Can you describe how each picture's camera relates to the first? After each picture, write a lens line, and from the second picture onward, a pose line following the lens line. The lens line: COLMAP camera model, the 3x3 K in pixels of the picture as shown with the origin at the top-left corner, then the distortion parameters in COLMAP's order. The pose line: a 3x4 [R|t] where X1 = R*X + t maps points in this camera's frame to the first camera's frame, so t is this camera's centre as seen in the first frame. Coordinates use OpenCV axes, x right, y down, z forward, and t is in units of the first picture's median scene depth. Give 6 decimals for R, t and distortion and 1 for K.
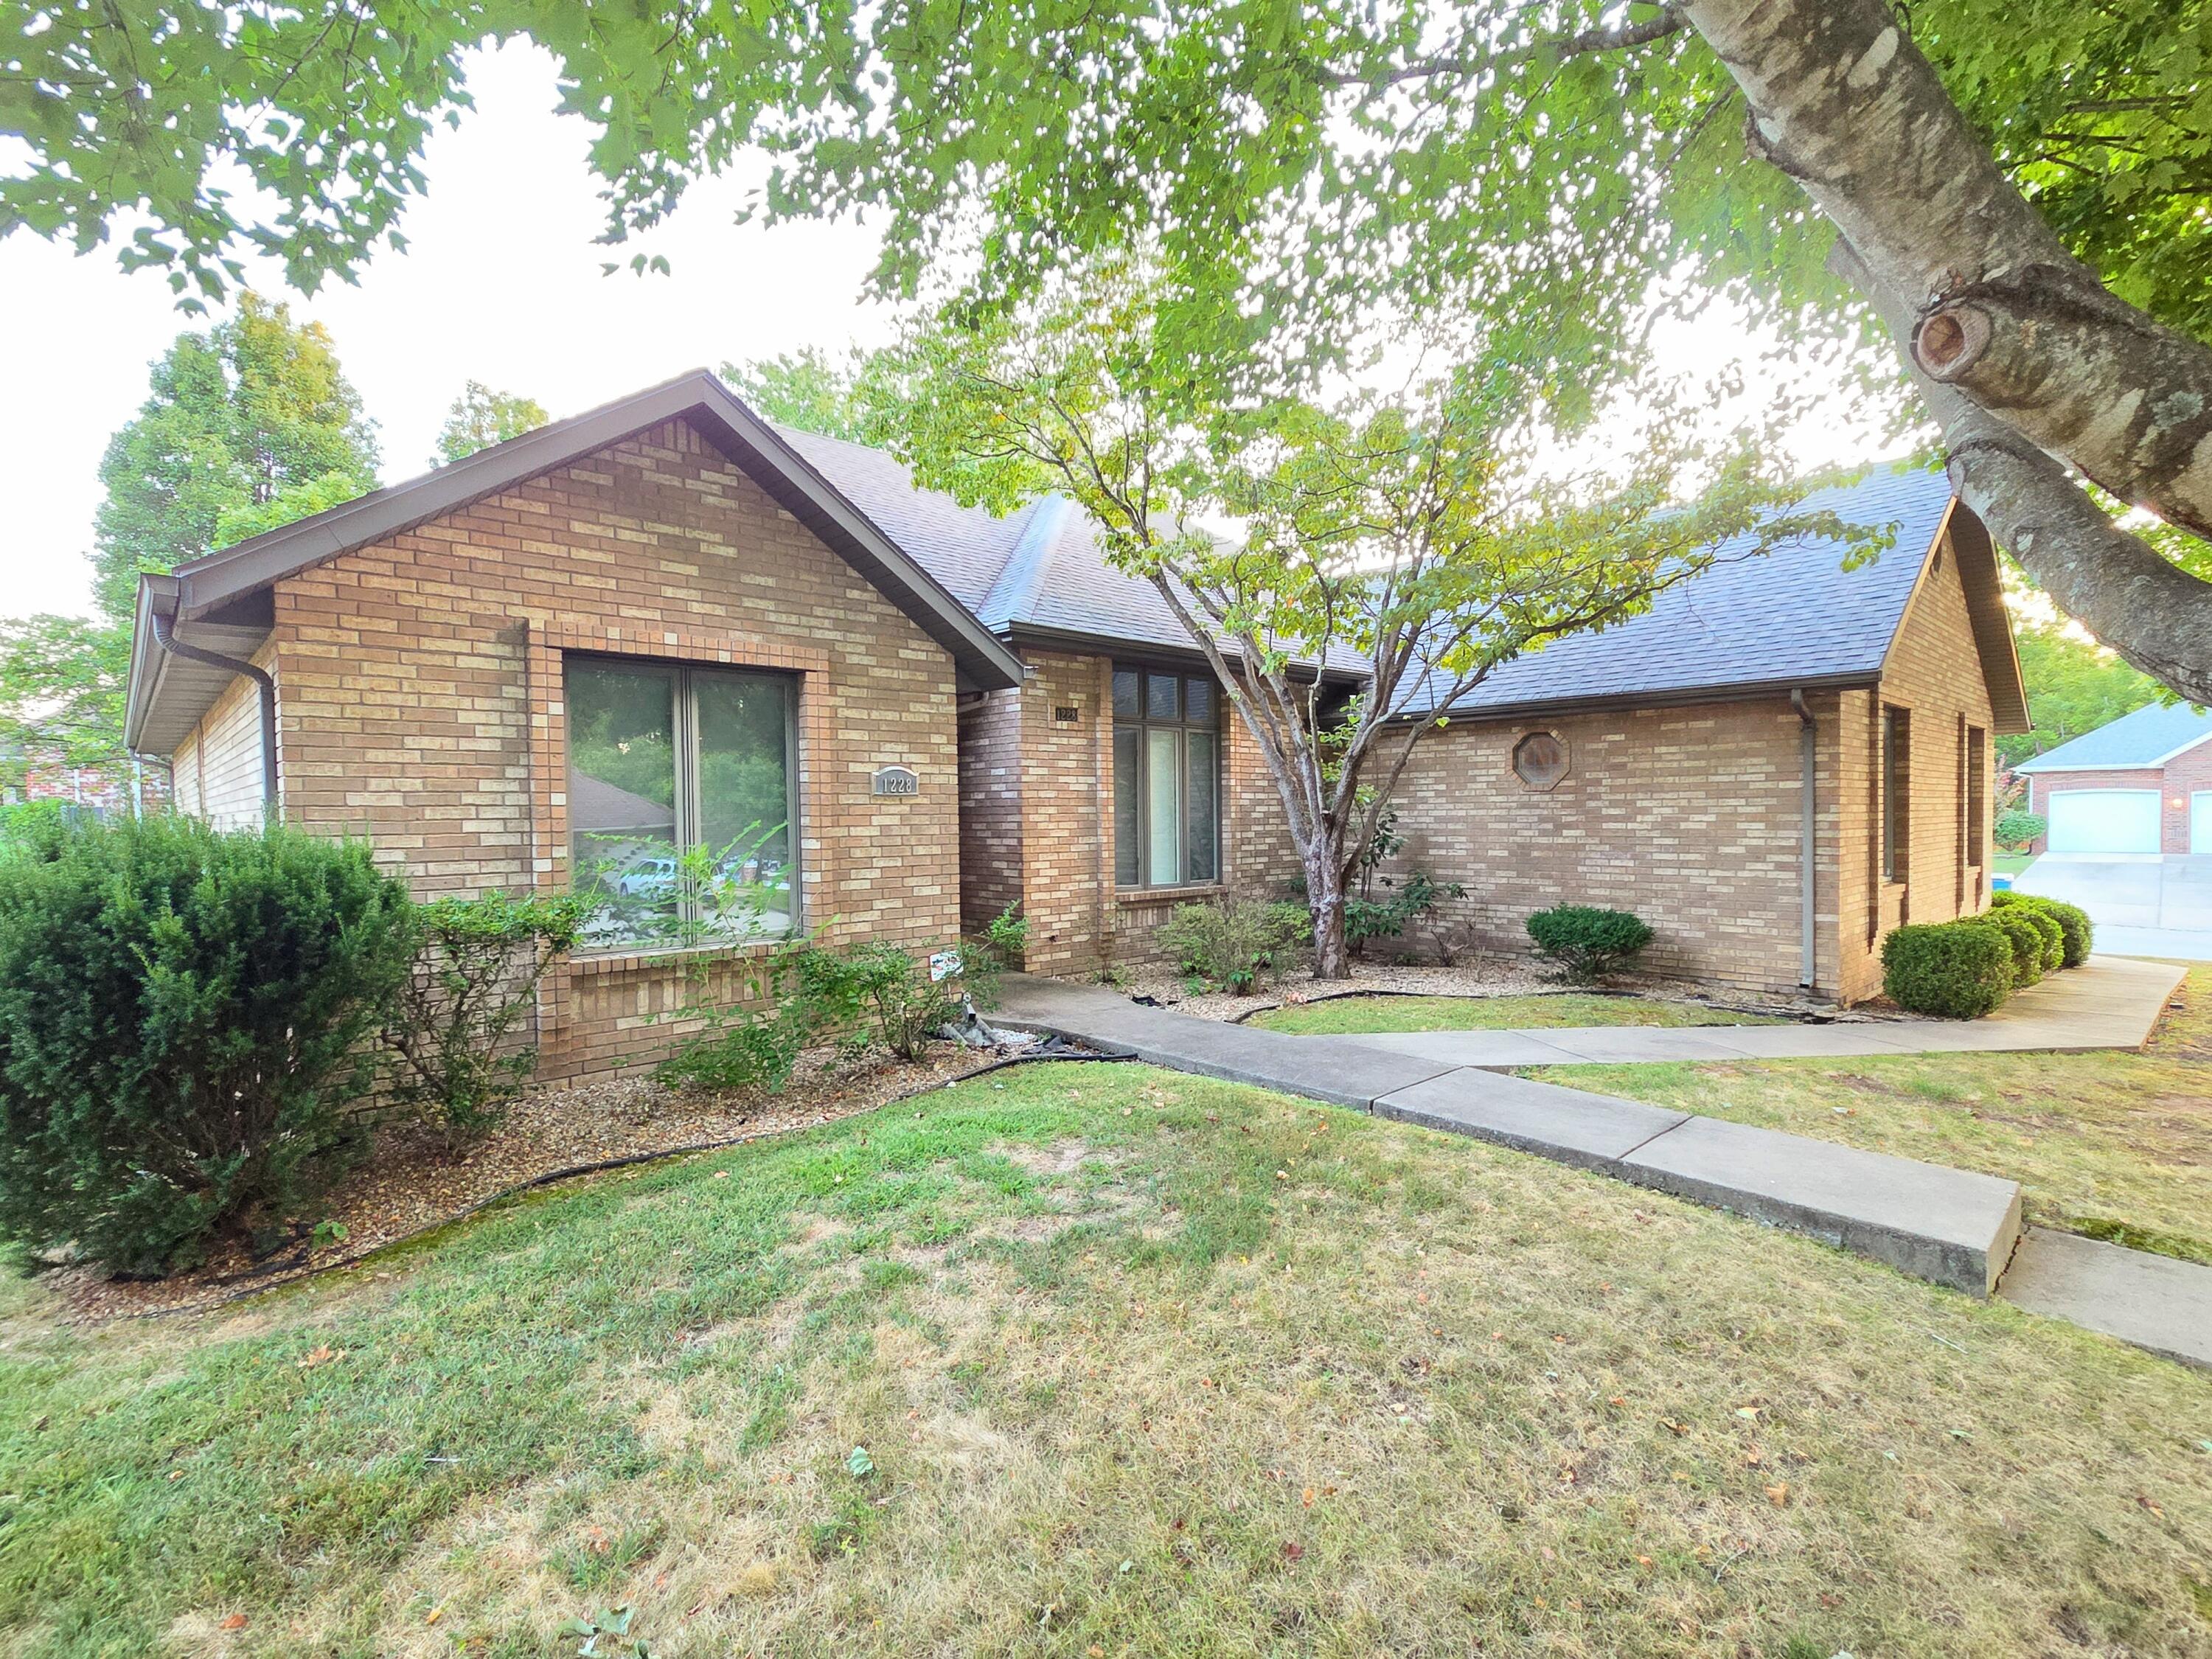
lens RADIAL K [[1069.8, 0, 1143.5], [0, 1069.8, 827.8], [0, 0, 1]] dist [0.005343, 0.000604]
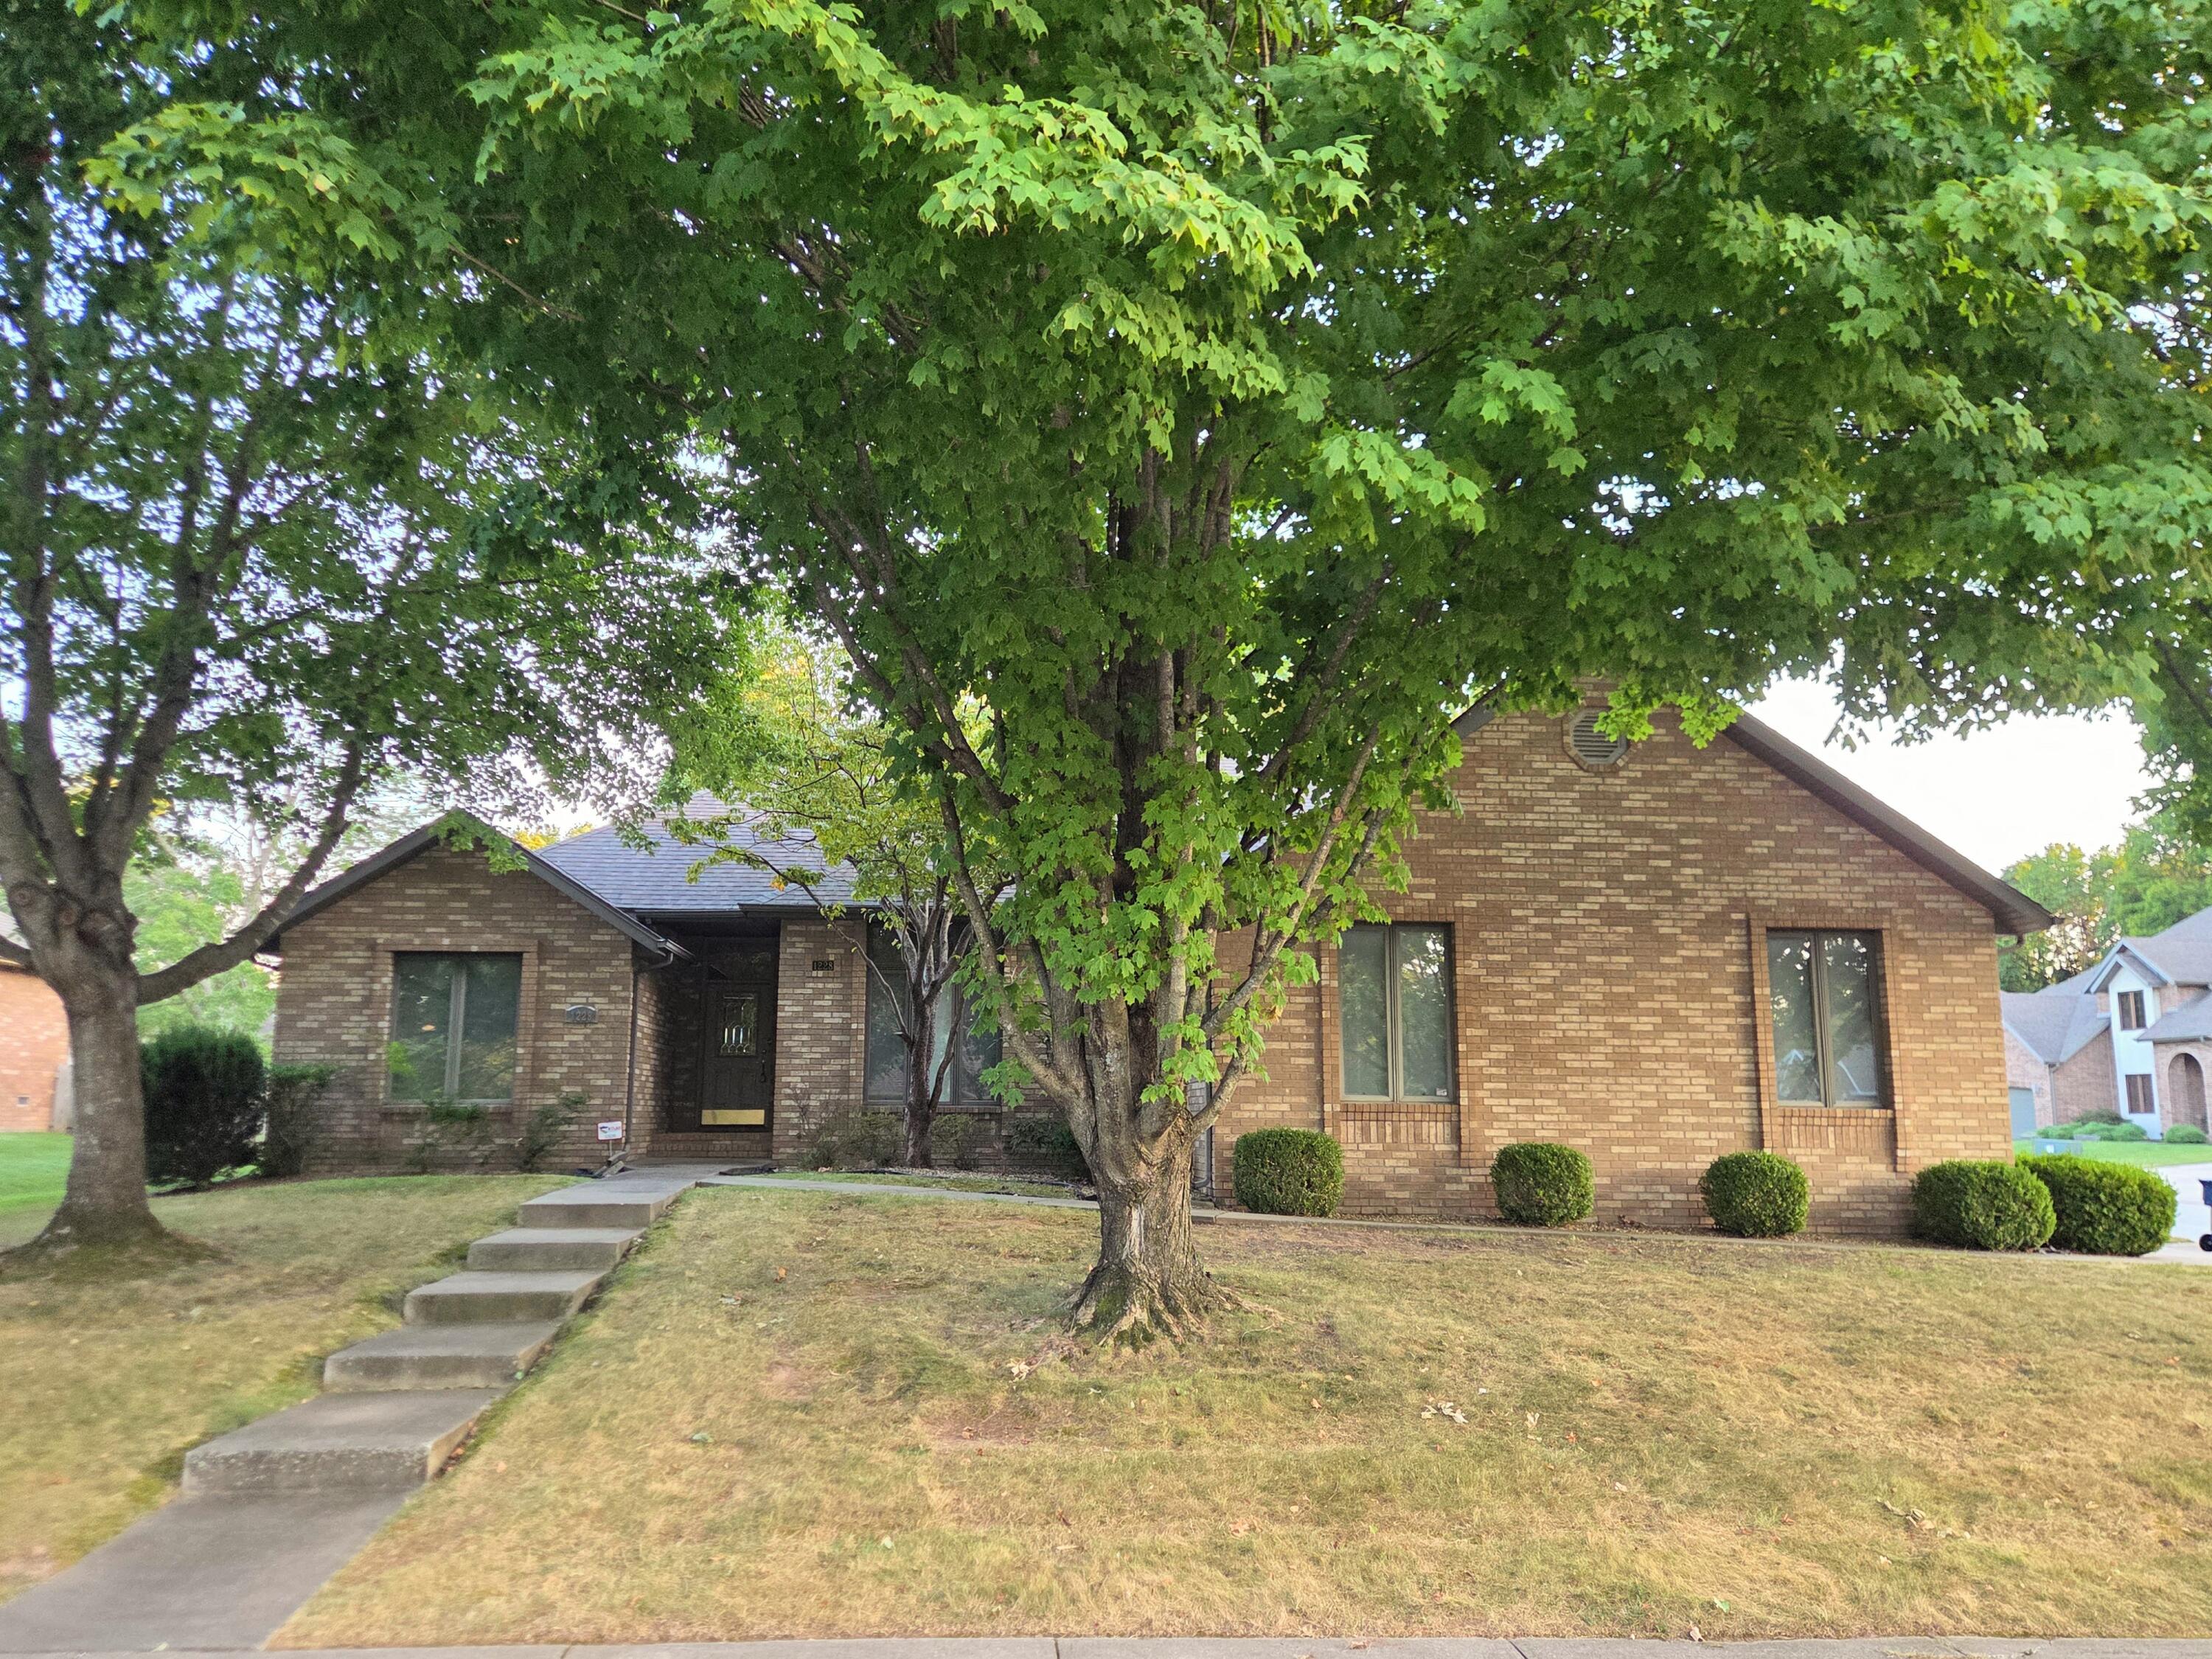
lens RADIAL K [[1614.3, 0, 1106.0], [0, 1614.3, 829.5], [0, 0, 1]] dist [0.053128, -0.001062]
pose [[0.788638, -0.094381, -0.607570, 2.120365], [-0.020015, 0.983684, -0.178788, 0.117672], [0.614531, 0.153160, 0.773882, -0.534997]]
